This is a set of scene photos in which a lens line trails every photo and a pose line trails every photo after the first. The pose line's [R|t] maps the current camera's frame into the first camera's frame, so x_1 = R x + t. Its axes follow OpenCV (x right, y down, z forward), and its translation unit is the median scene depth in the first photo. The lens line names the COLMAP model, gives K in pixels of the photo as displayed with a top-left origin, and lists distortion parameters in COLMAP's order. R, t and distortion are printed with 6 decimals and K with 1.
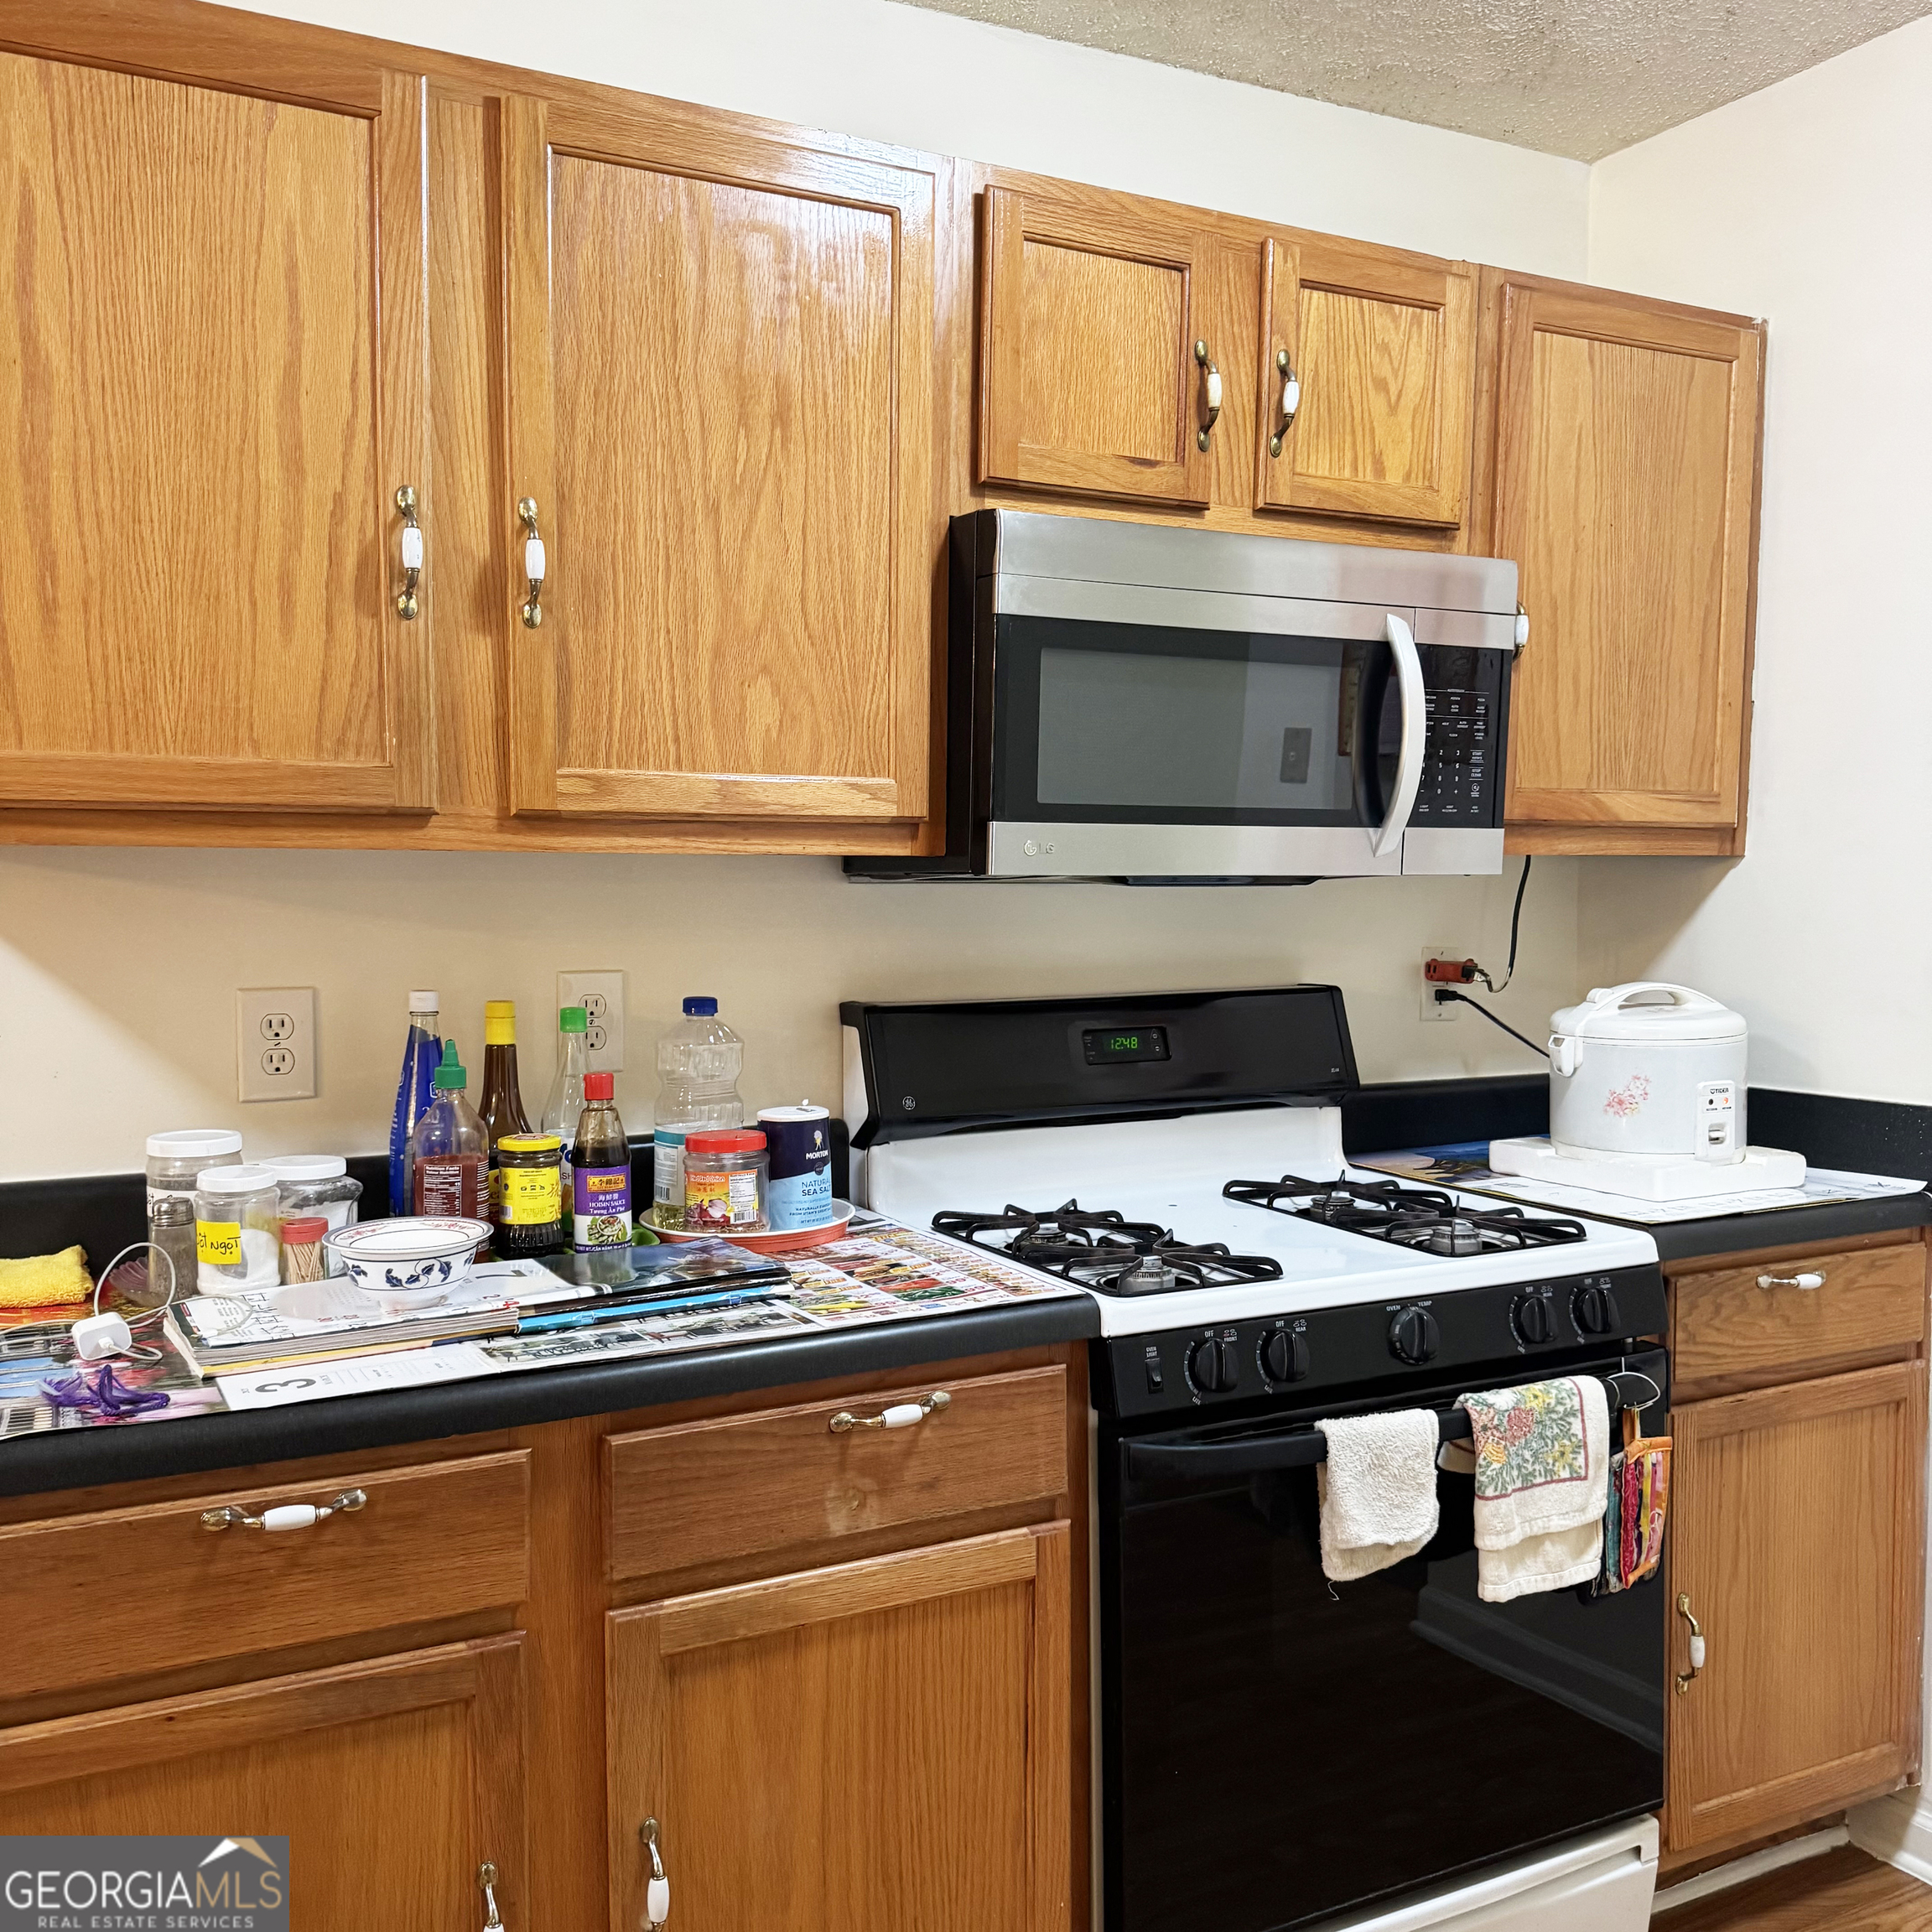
lens RADIAL K [[1811.0, 0, 929.6], [0, 1811.0, 980.4], [0, 0, 1]] dist [0.025034, 0.000000]
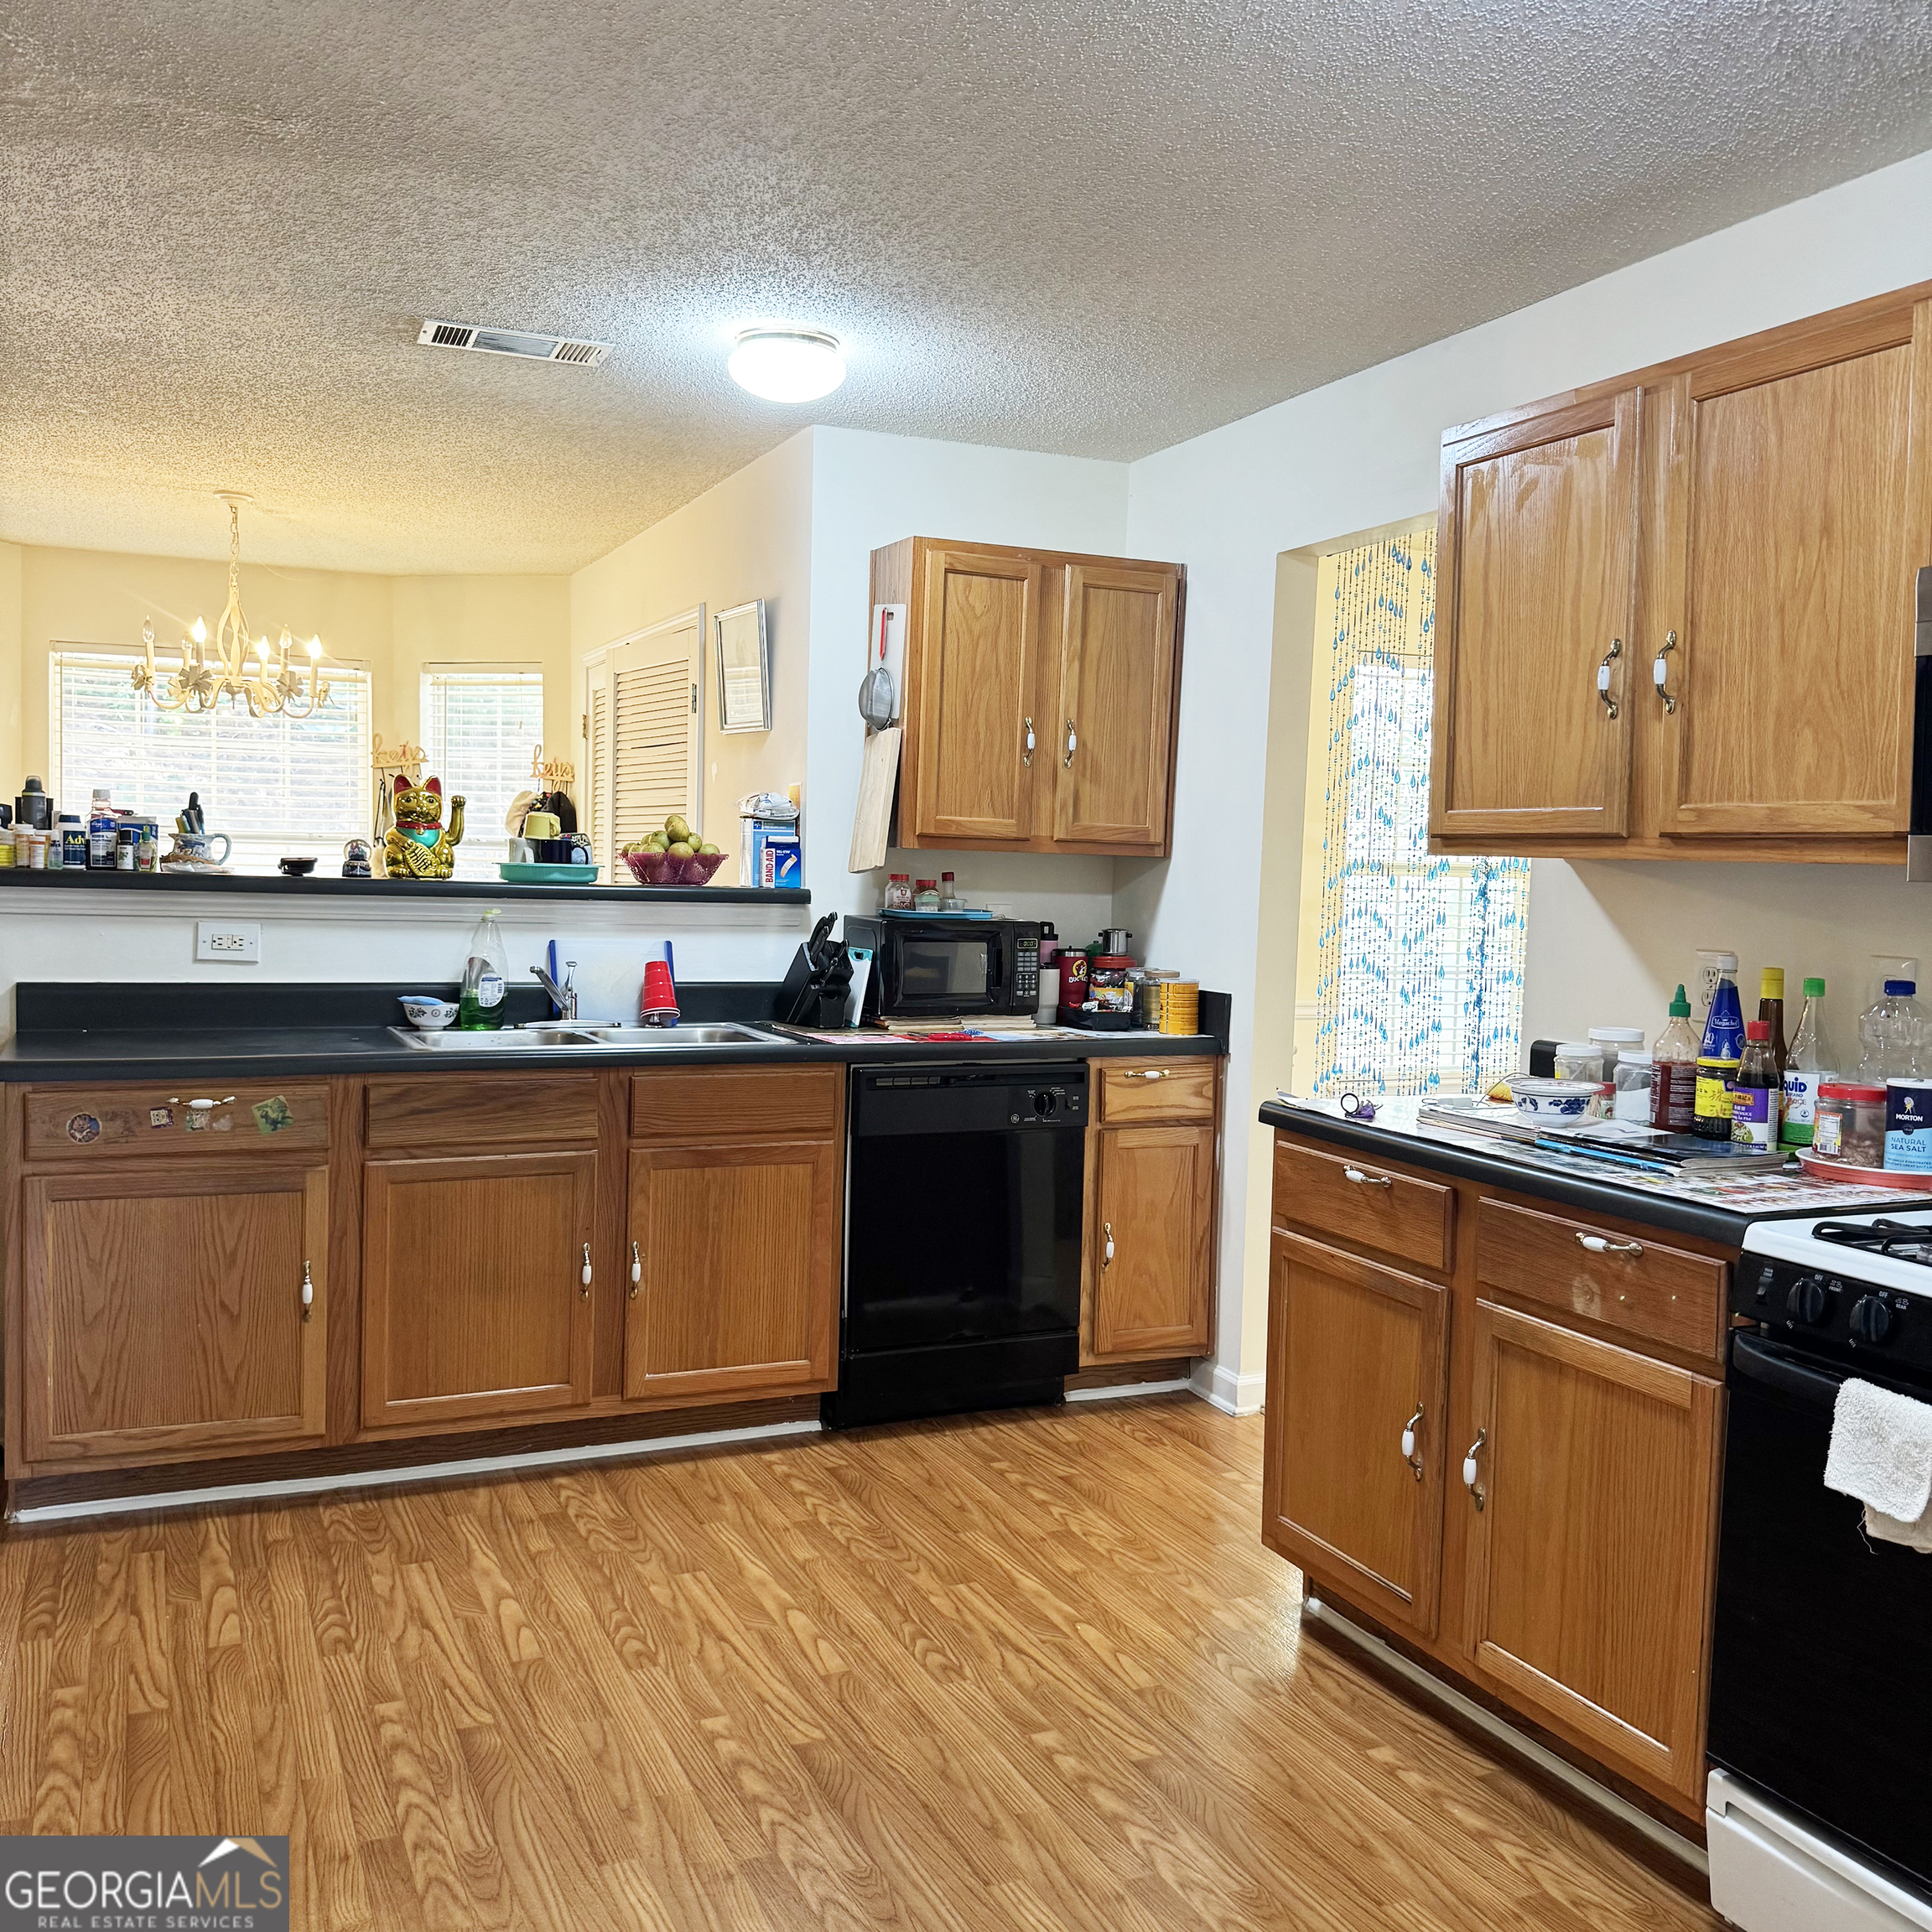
lens RADIAL K [[1811.0, 0, 997.7], [0, 1811.0, 965.4], [0, 0, 1]] dist [0.025034, 0.000000]
pose [[-0.046045, 0.056934, -0.997316, 1.283792], [-0.088403, 0.994225, 0.060839, -0.025185], [0.995020, 0.090967, -0.040746, 0.491865]]
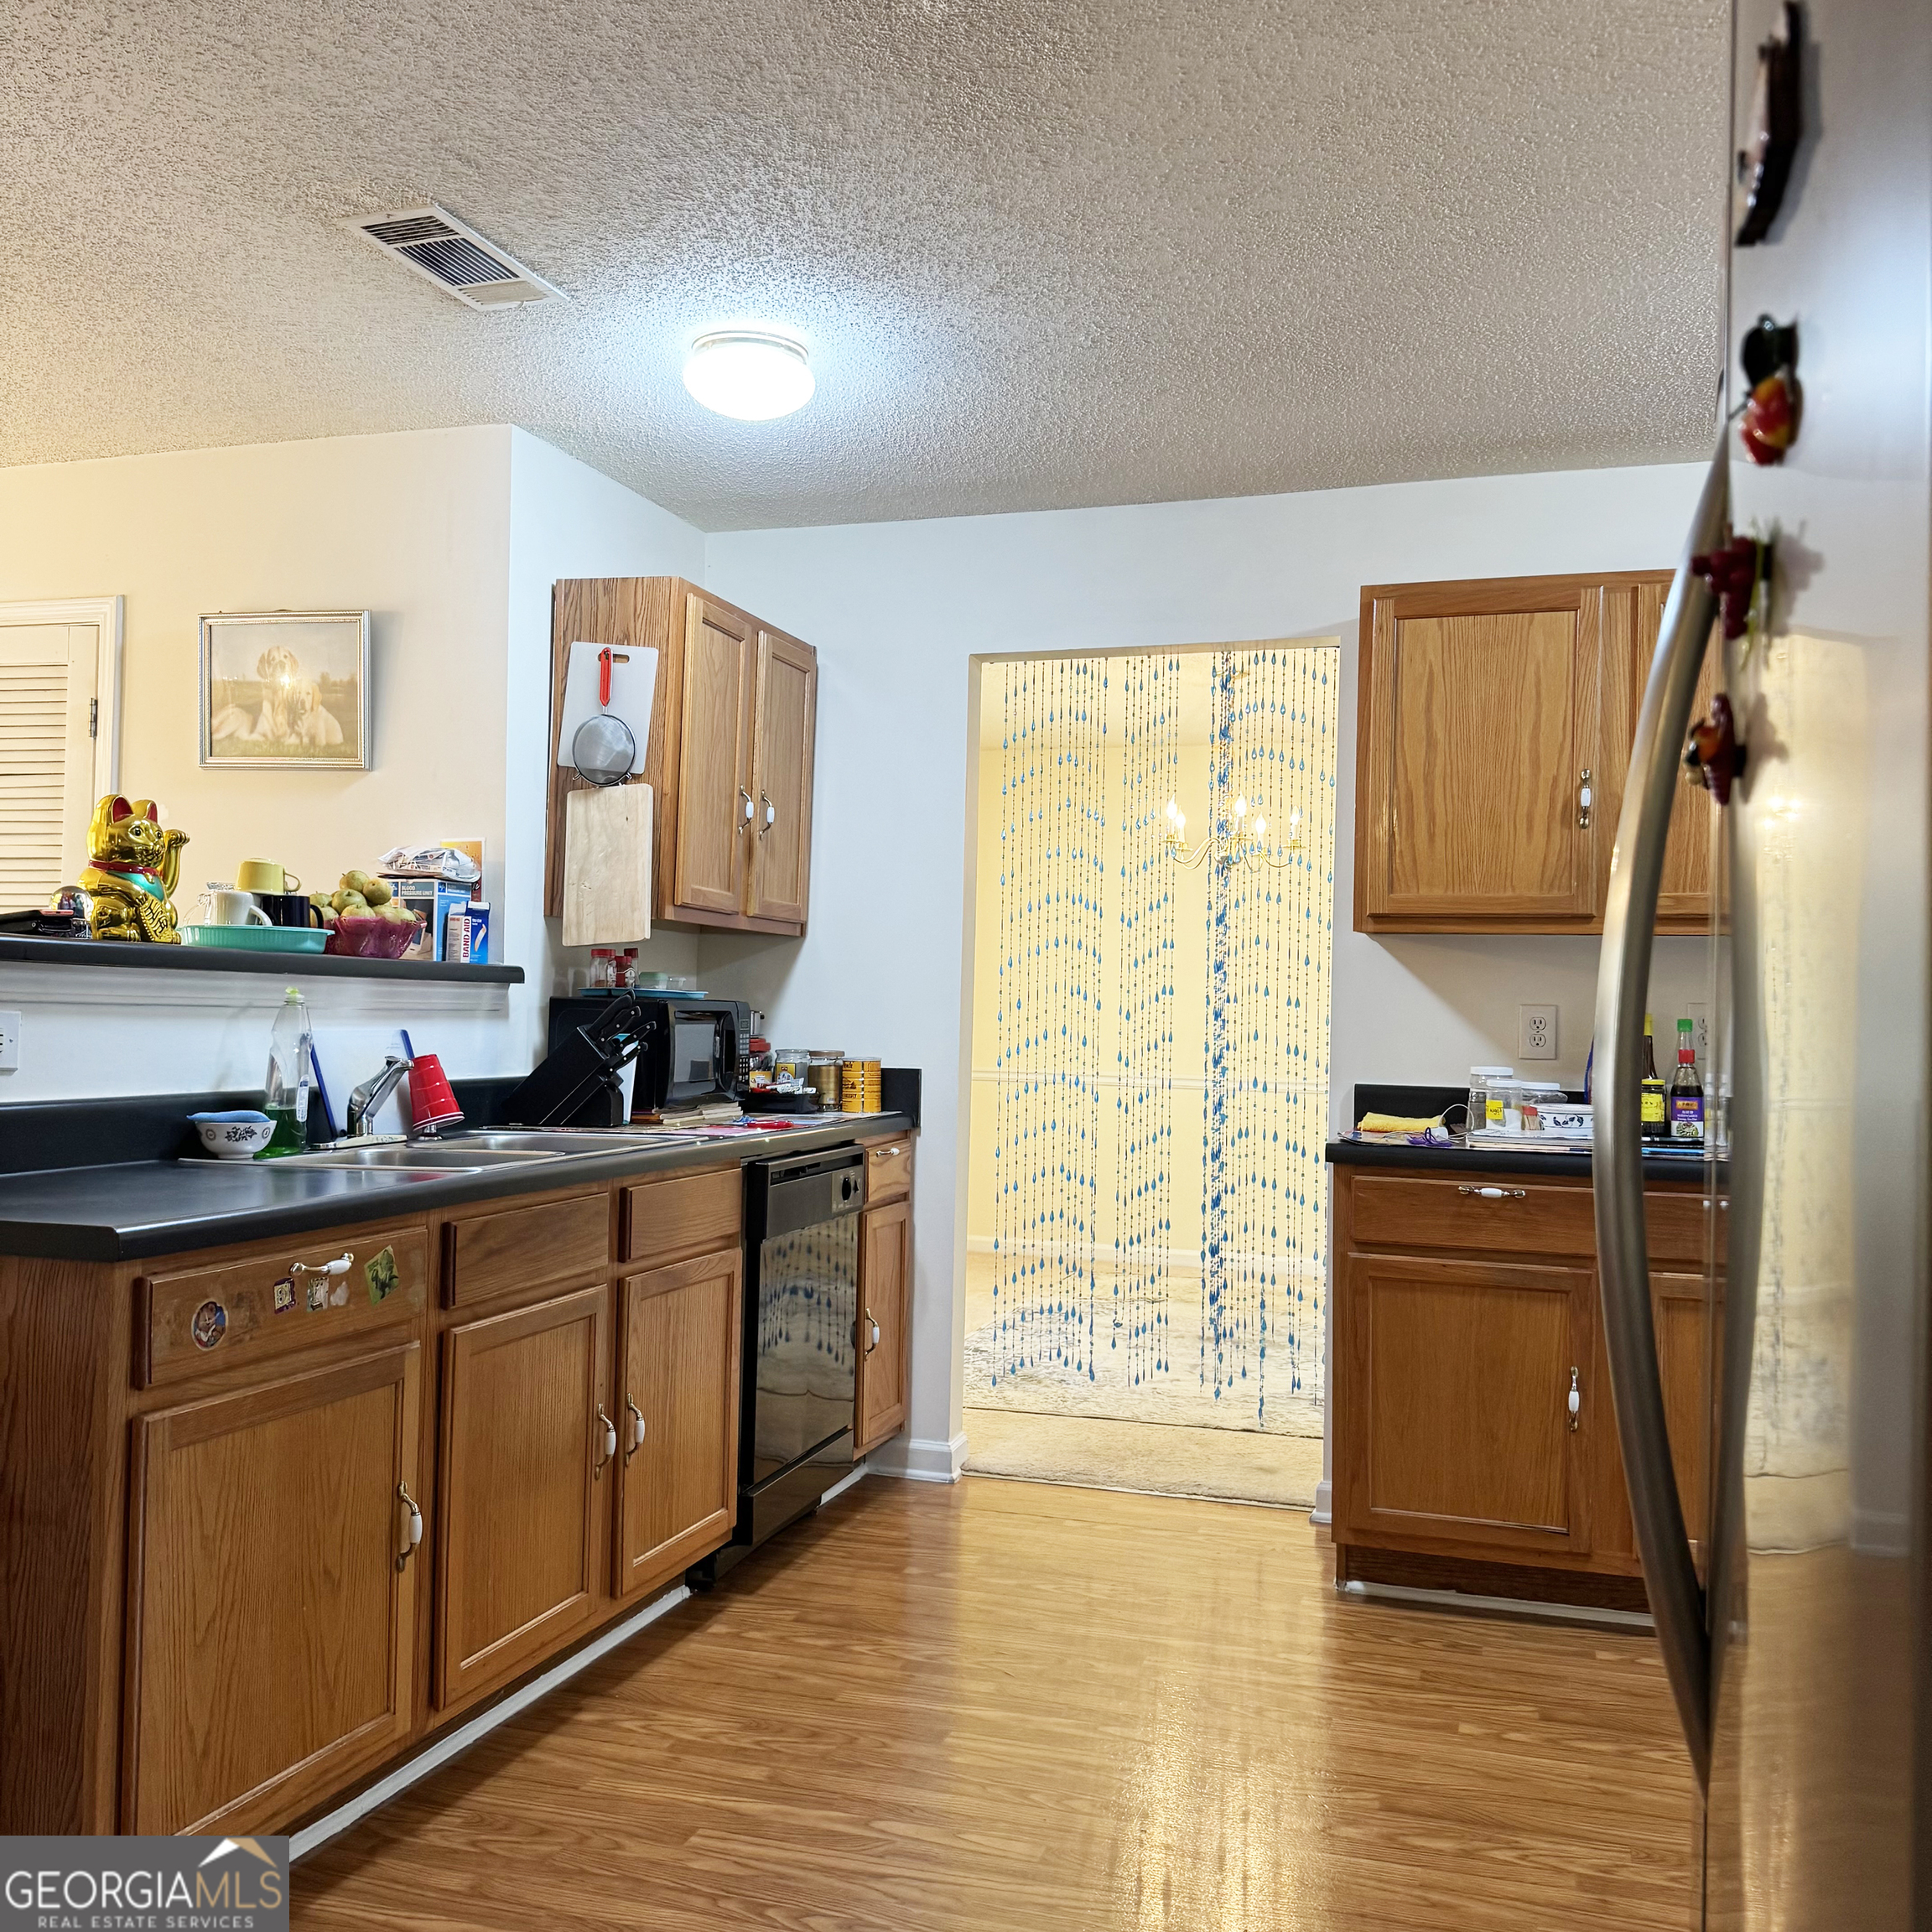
lens RADIAL K [[1811.0, 0, 991.2], [0, 1811.0, 959.6], [0, 0, 1]] dist [0.025034, 0.000000]
pose [[0.716316, -0.003795, -0.697766, 0.673108], [-0.064723, 0.995313, -0.071857, 0.149780], [0.694768, 0.096633, 0.712713, -0.964660]]
